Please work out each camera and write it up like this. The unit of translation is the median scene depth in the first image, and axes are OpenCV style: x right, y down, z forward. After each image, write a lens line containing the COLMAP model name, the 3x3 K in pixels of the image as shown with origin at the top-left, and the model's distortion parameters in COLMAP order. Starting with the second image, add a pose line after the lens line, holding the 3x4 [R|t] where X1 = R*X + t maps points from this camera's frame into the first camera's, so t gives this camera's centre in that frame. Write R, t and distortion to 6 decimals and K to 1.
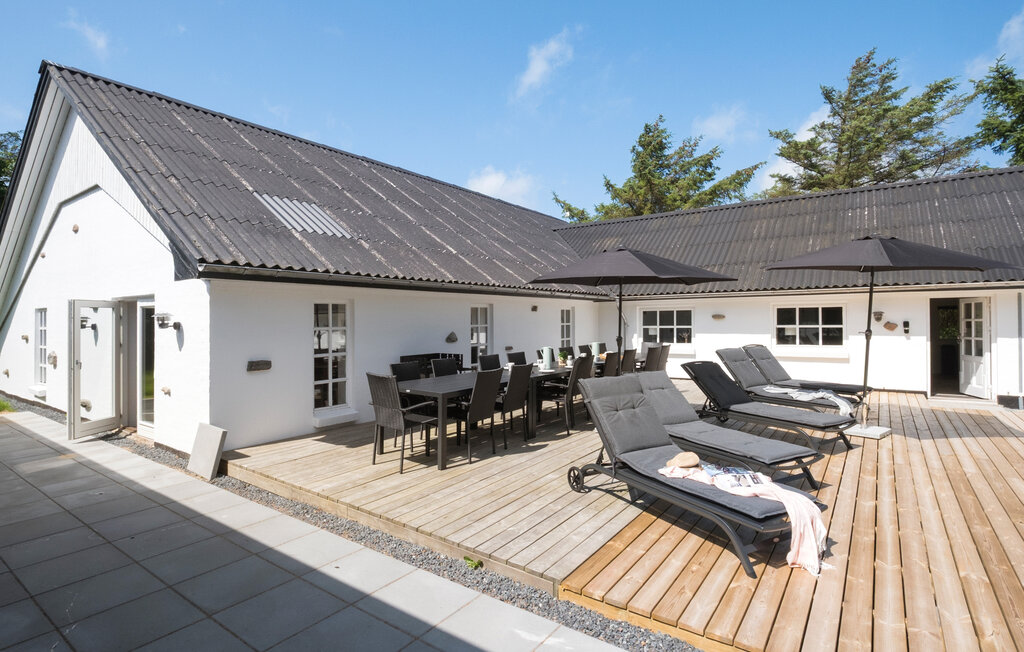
lens RADIAL K [[465.0, 0, 512.0], [0, 465.0, 326.0], [0, 0, 1]] dist [-0.009429, 0.000079]
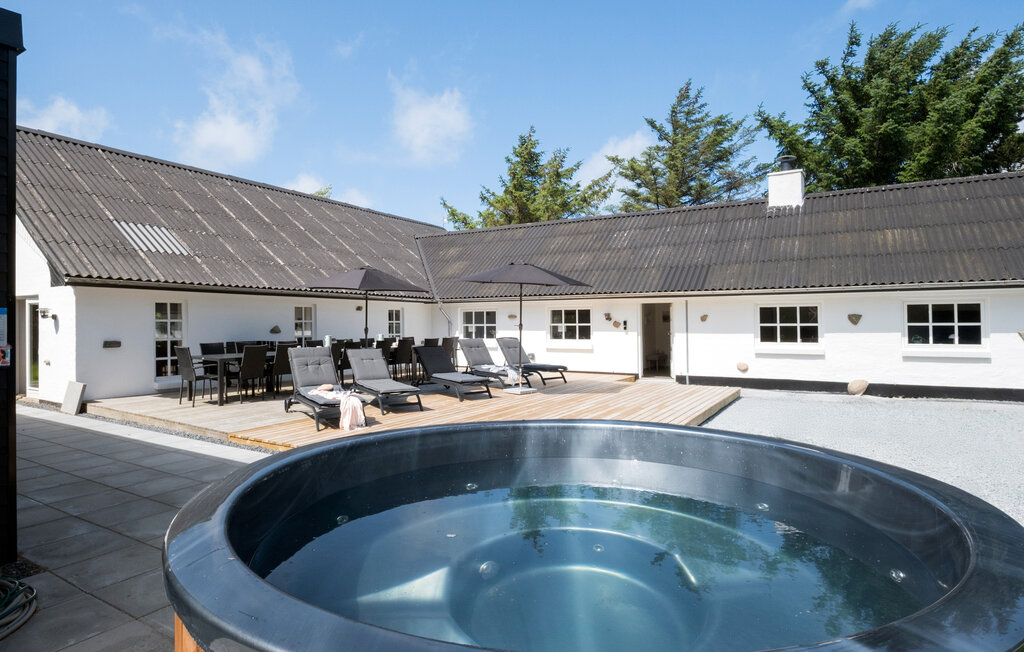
lens RADIAL K [[564.4, 0, 515.0], [0, 564.4, 341.7], [0, 0, 1]] dist [0.000503, 0.000010]
pose [[0.999496, 0.008513, 0.030566, 0.597404], [-0.009023, 0.999822, 0.016586, 0.031390], [-0.030419, -0.016854, 0.999395, -0.731075]]
